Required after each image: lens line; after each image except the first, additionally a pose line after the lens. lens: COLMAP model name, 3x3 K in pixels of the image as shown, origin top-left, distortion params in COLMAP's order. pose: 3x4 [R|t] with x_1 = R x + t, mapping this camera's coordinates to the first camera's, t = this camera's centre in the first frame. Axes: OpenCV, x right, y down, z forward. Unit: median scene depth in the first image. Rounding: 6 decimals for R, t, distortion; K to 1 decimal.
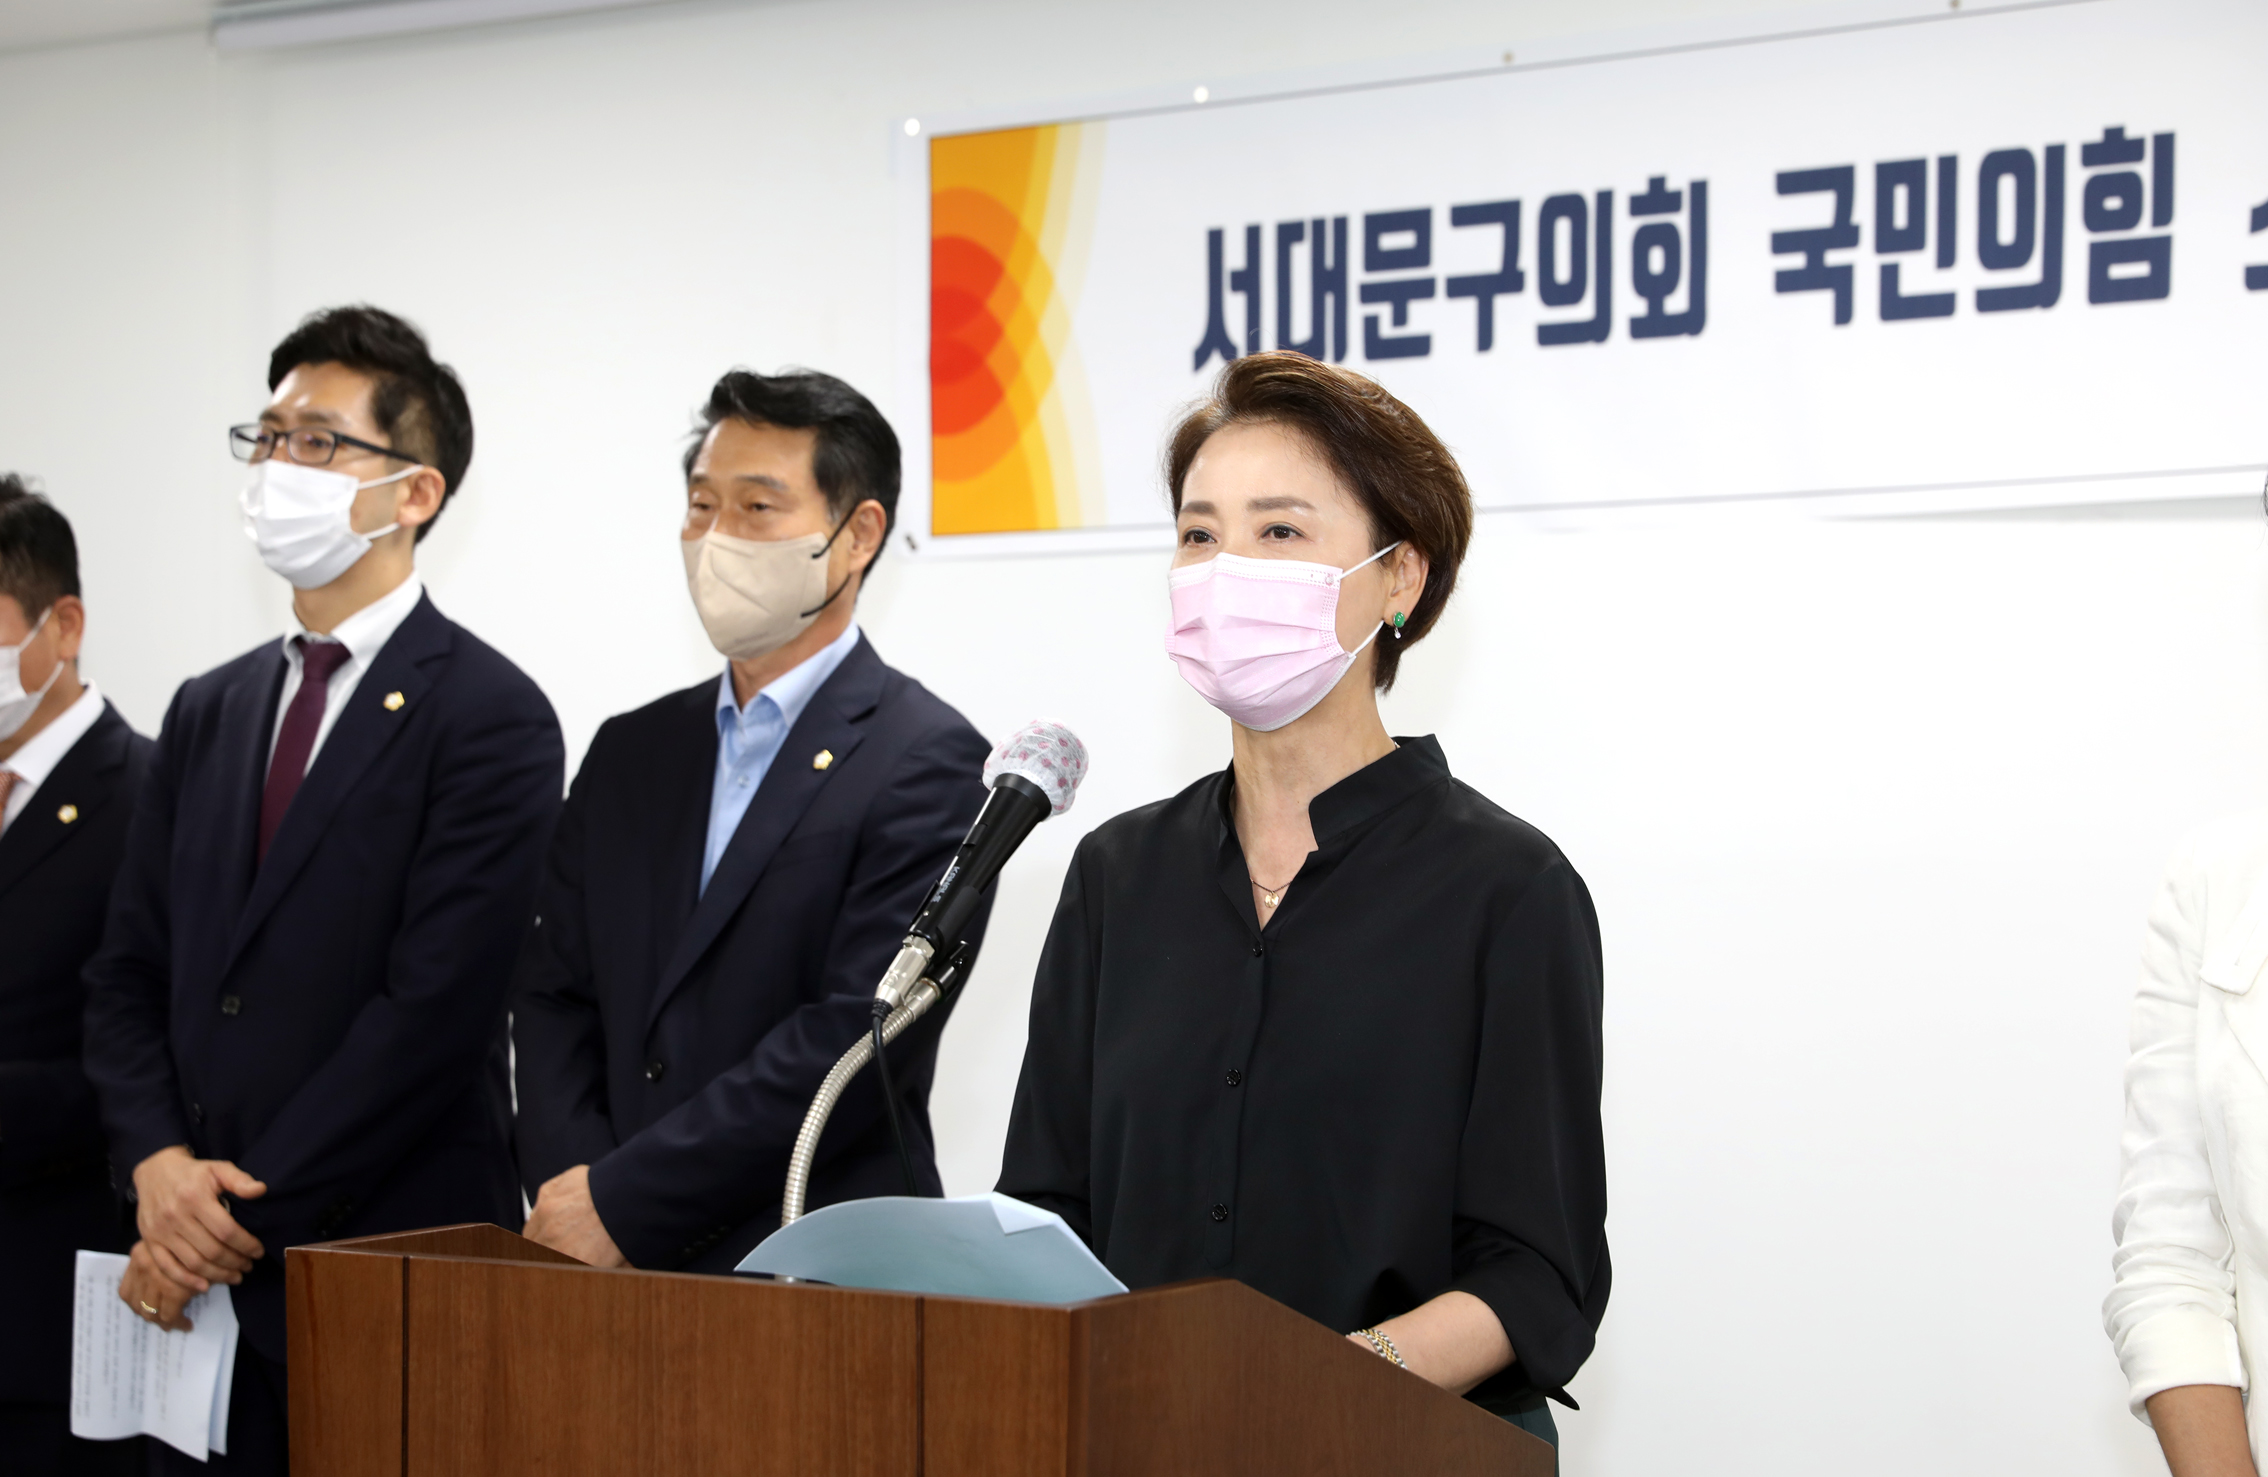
lens RADIAL K [[4324.8, 0, 1026.7], [0, 4324.8, 740.1], [0, 0, 1]] dist [0.149641, 0.270347]
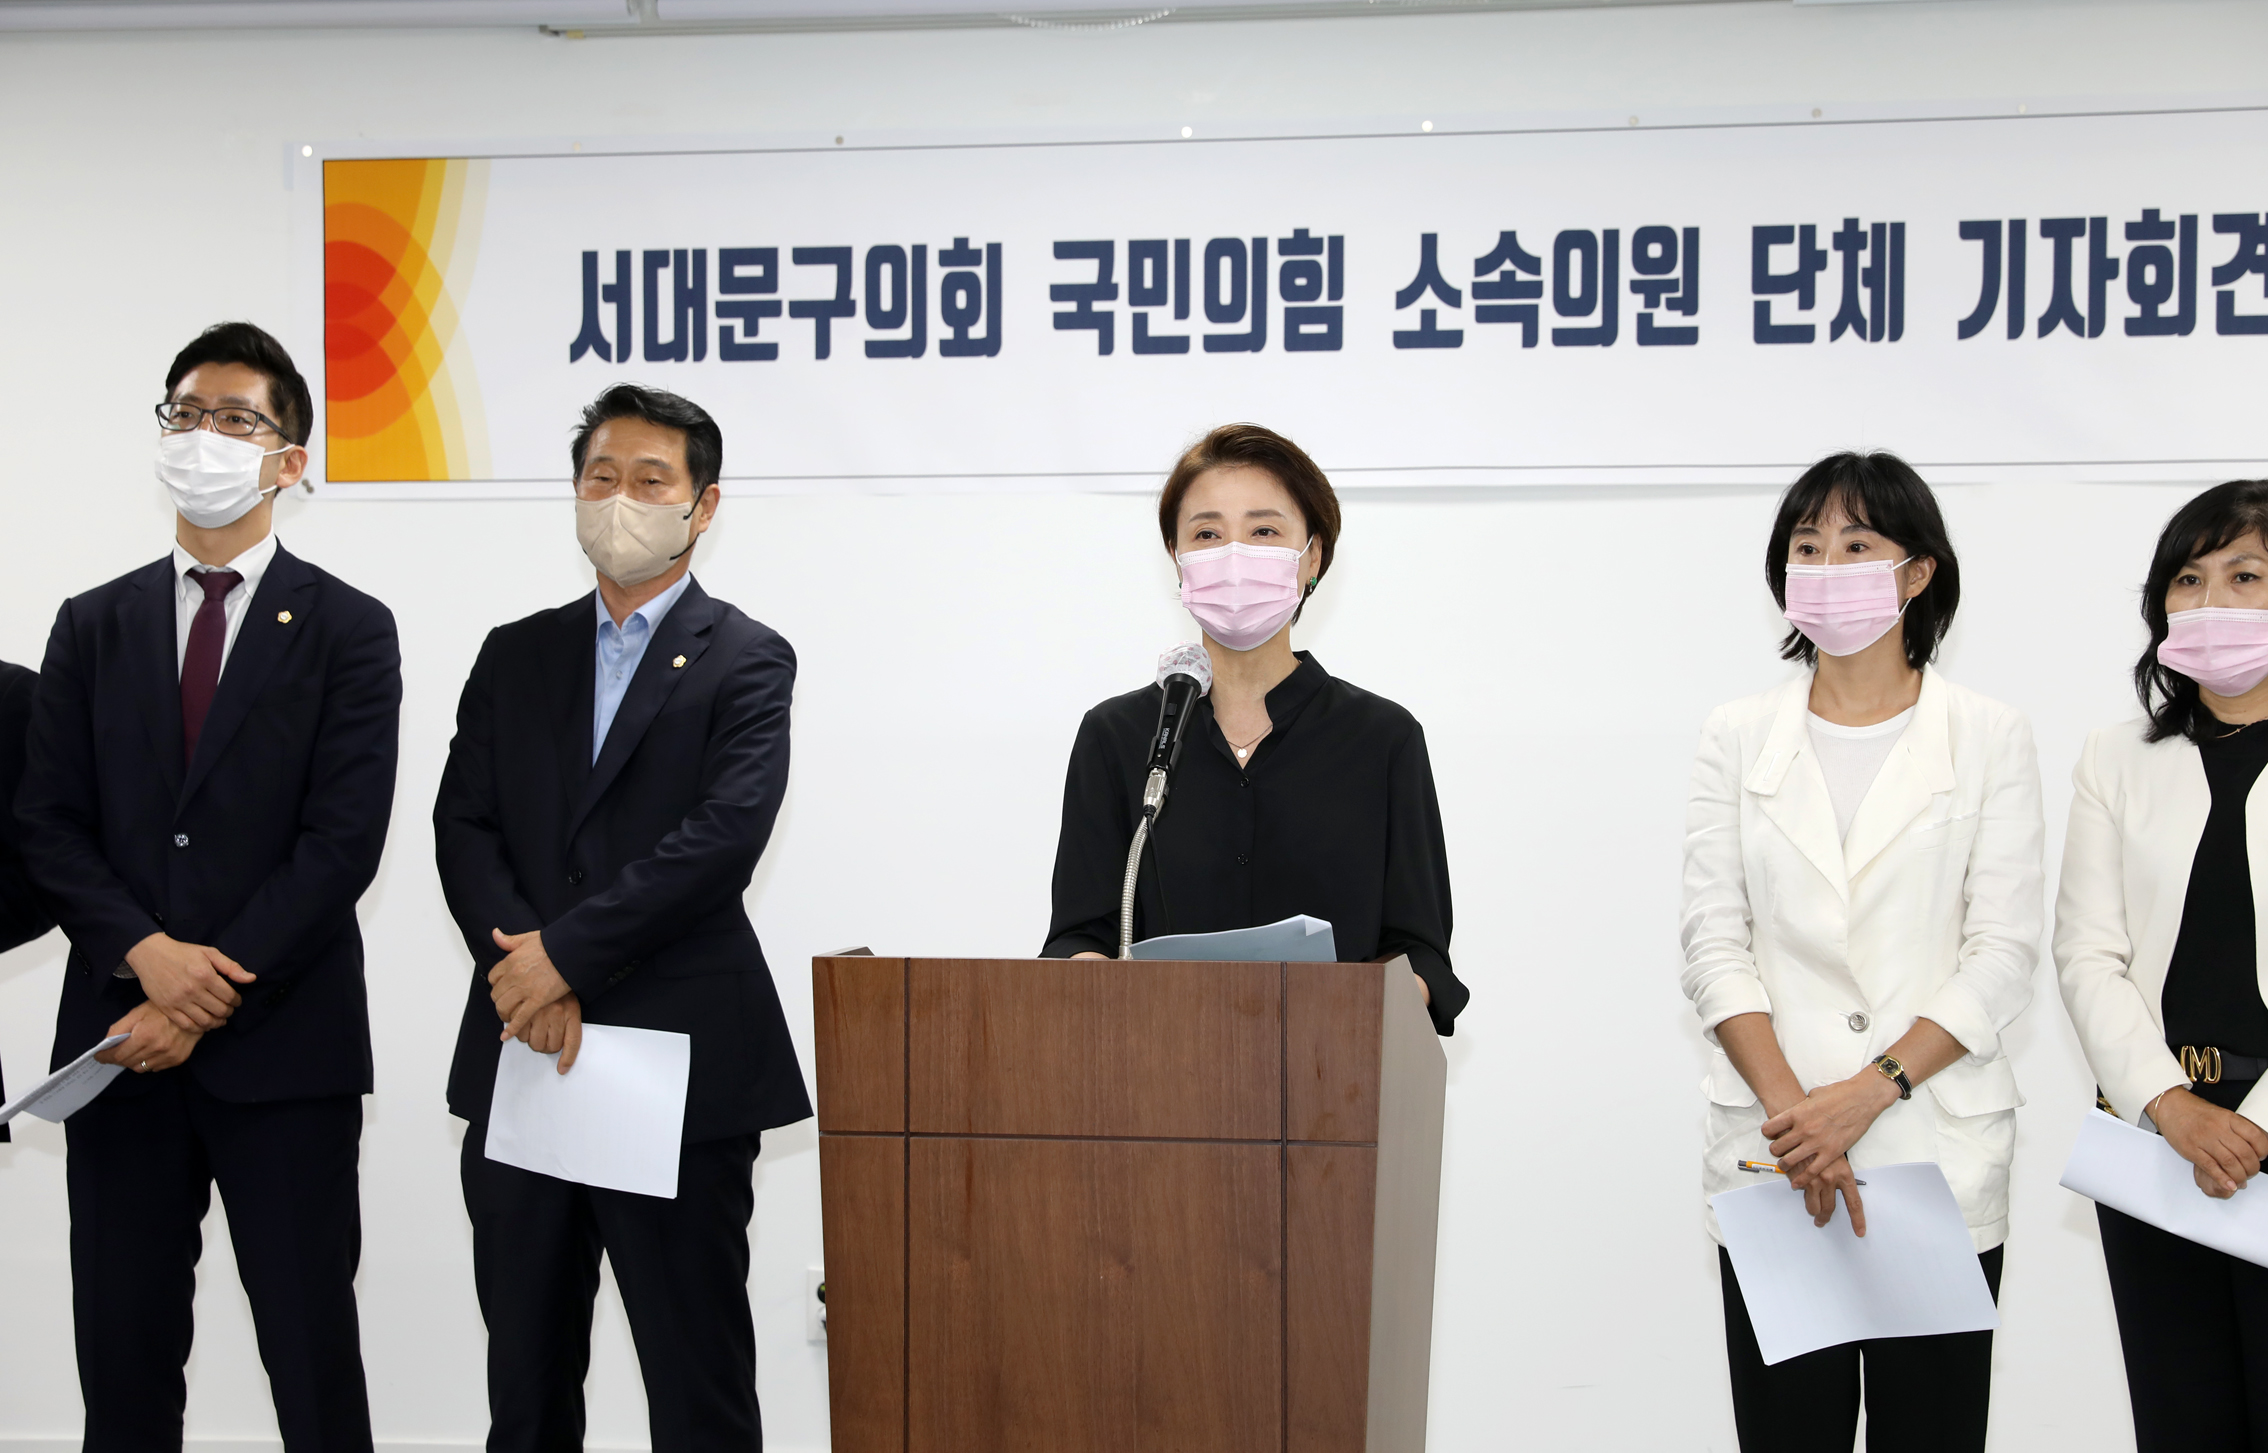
lens RADIAL K [[4429.6, 0, 1068.4], [0, 4429.6, 703.1], [0, 0, 1]] dist [0.189491, 0.116609]
pose [[0.913689, 0.002299, 0.406408, -0.392453], [-0.007427, 0.999911, 0.011041, 0.000869], [-0.406346, -0.013107, 0.913625, -0.290327]]
